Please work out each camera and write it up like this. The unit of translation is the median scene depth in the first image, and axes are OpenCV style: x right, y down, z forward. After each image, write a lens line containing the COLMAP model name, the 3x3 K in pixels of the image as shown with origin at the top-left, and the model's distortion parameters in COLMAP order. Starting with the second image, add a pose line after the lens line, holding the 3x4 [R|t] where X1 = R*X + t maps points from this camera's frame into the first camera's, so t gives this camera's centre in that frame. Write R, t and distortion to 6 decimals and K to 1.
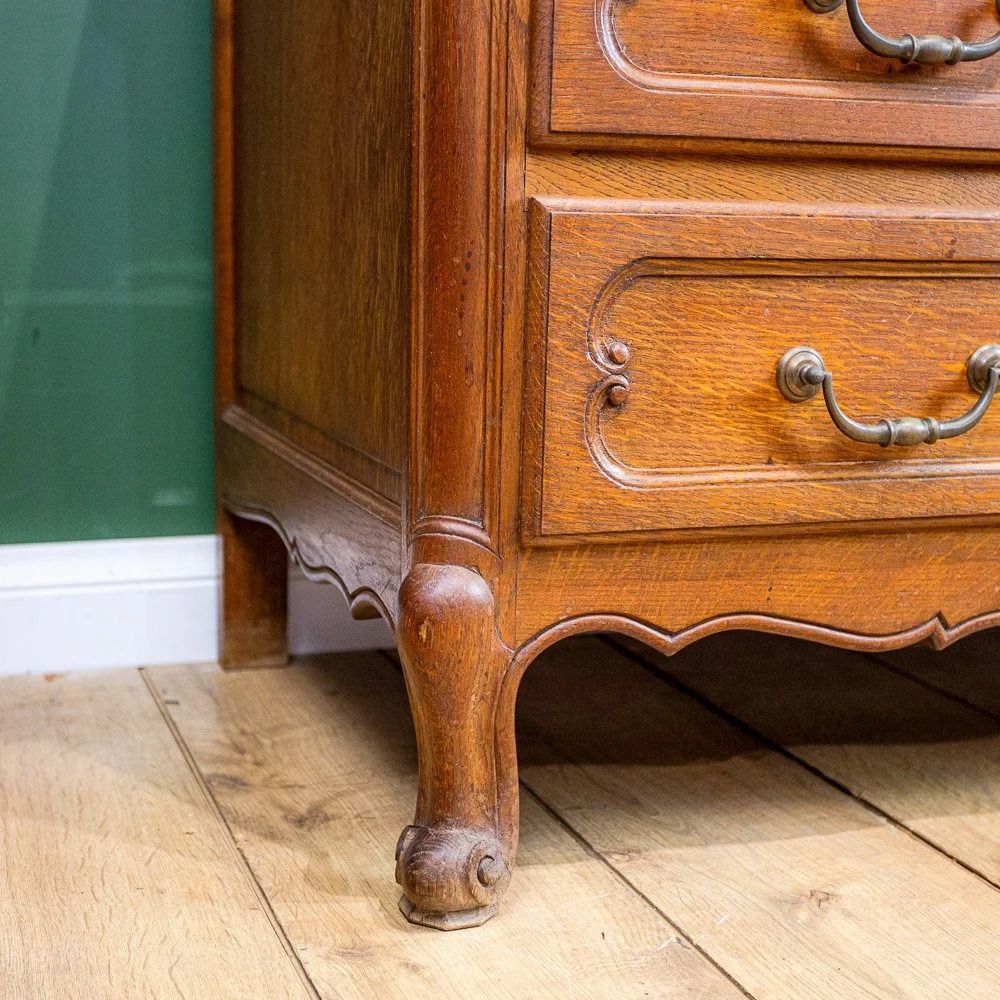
lens RADIAL K [[1710.2, 0, 500.0], [0, 1710.2, 500.0], [0, 0, 1]] dist [-0.005725, 0.008043]
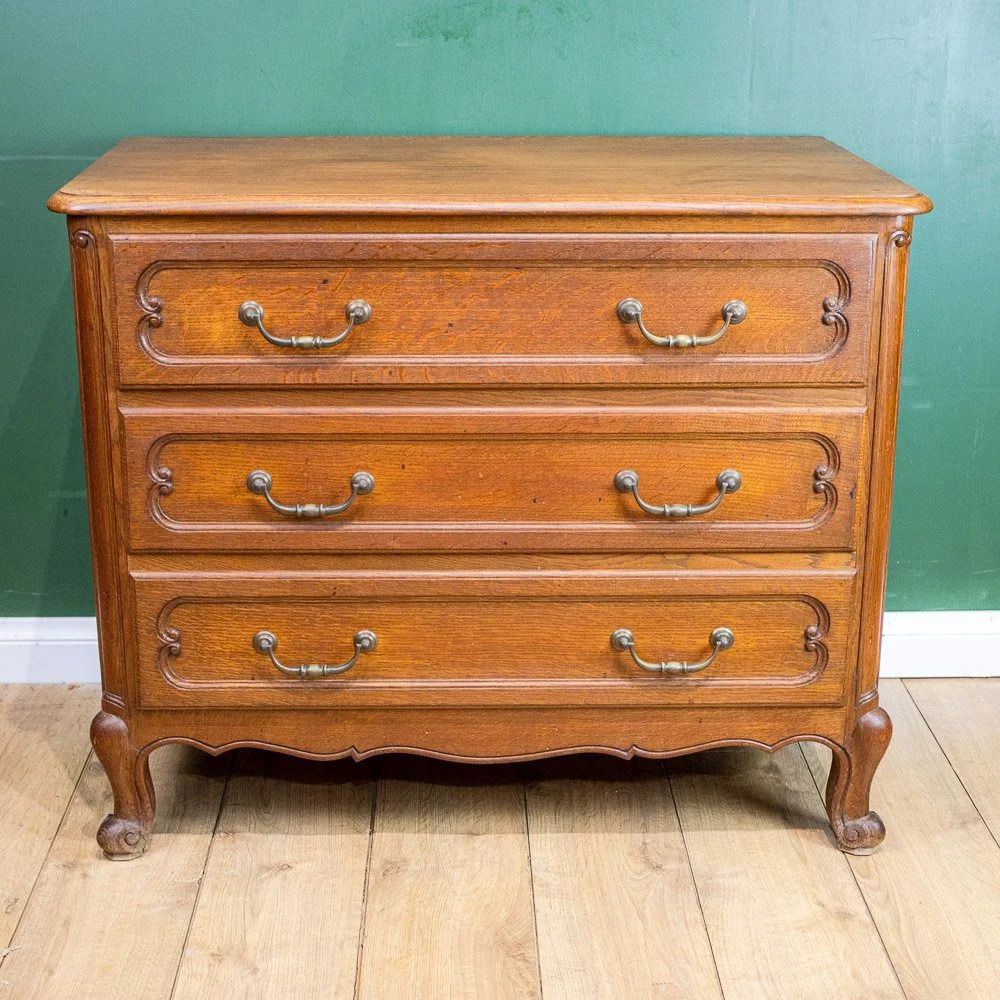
lens RADIAL K [[1856.5, 0, 467.4], [0, 1856.5, 500.4], [0, 0, 1]] dist [-0.004767, 0.183464]
pose [[0.944814, 0.081121, -0.317406, 1.168092], [-0.037960, 0.989440, 0.139882, -0.600393], [0.325402, -0.120113, 0.937916, -1.154214]]
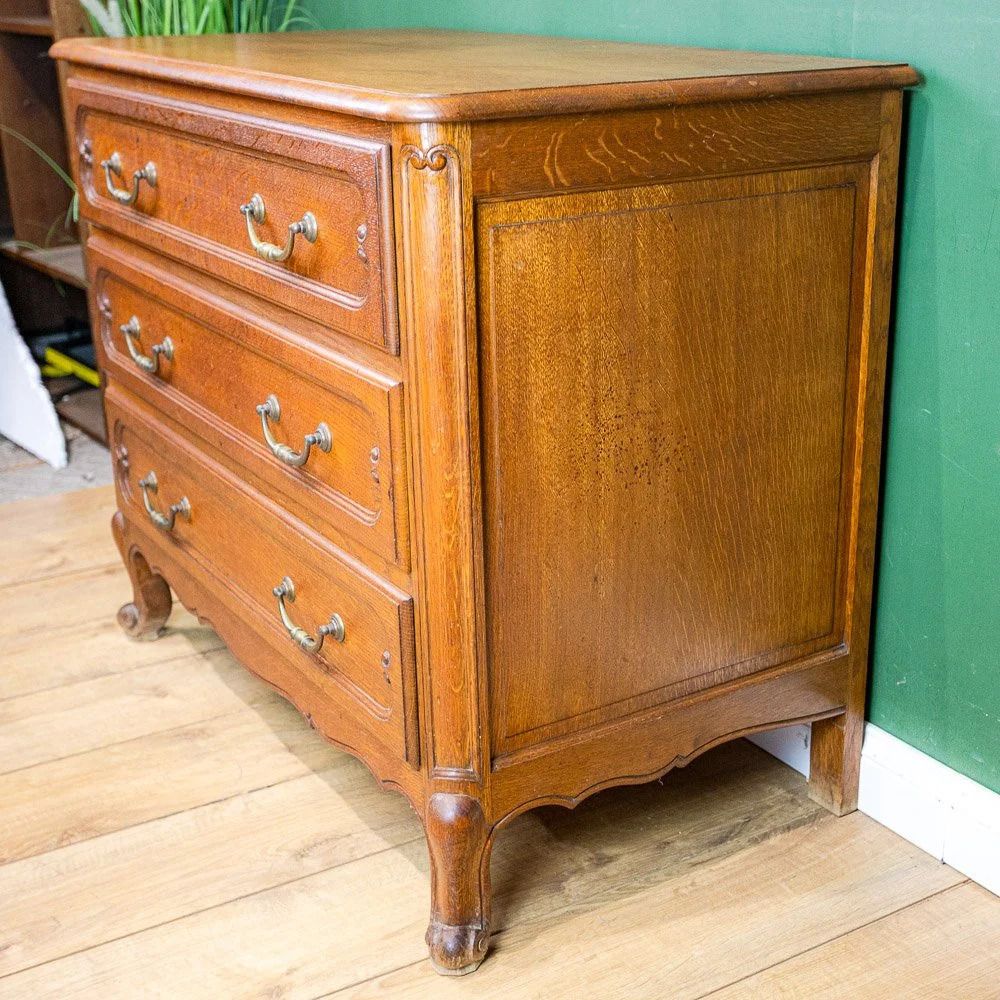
lens RADIAL K [[1603.6, 0, 433.5], [0, 1603.6, 498.9], [0, 0, 1]] dist [-0.013338, 0.004097]
pose [[0.150041, 0.309507, -0.938985, 2.315015], [-0.127506, 0.947863, 0.292059, -0.745207], [0.980423, 0.075906, 0.181682, 0.971011]]
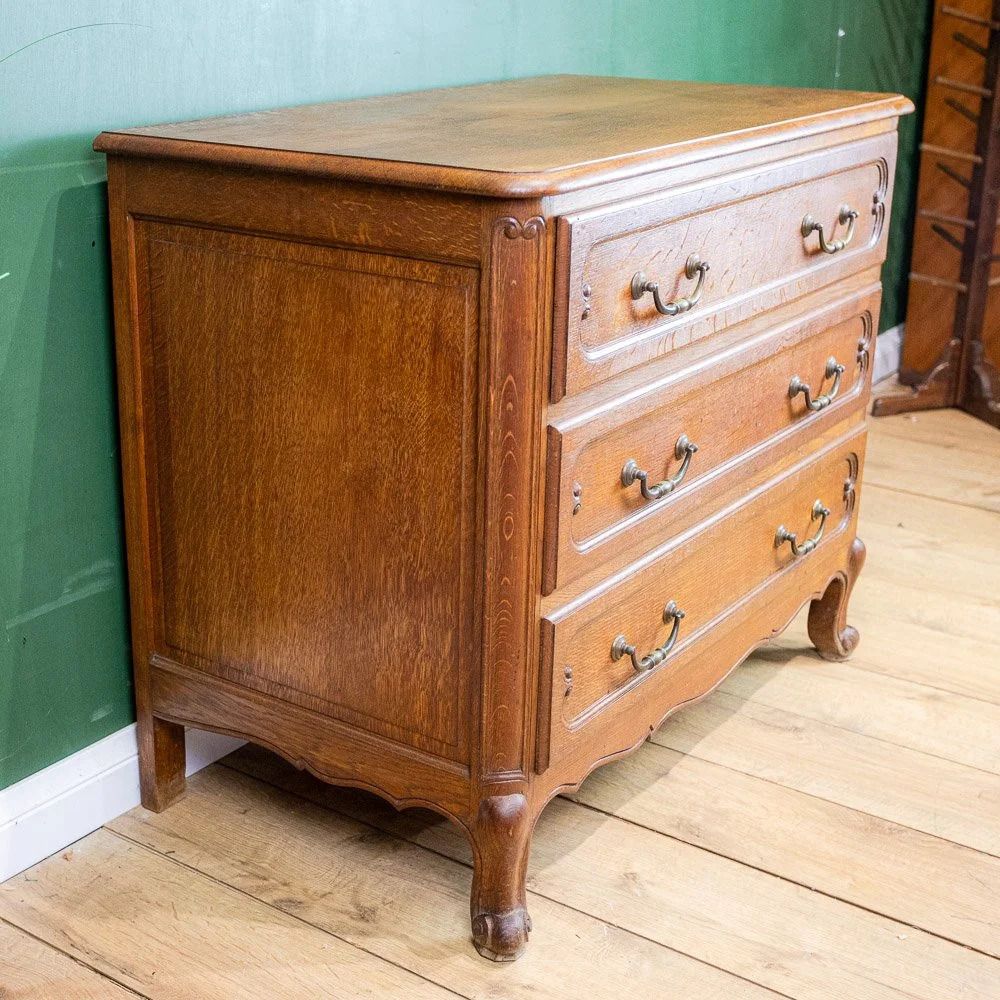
lens RADIAL K [[1603.6, 0, 433.5], [0, 1603.6, 498.9], [0, 0, 1]] dist [-0.013338, 0.004097]
pose [[0.828646, -0.200010, 0.522822, -0.957397], [0.104740, 0.972892, 0.206180, -0.654733], [-0.549887, -0.116090, 0.827132, -0.430548]]
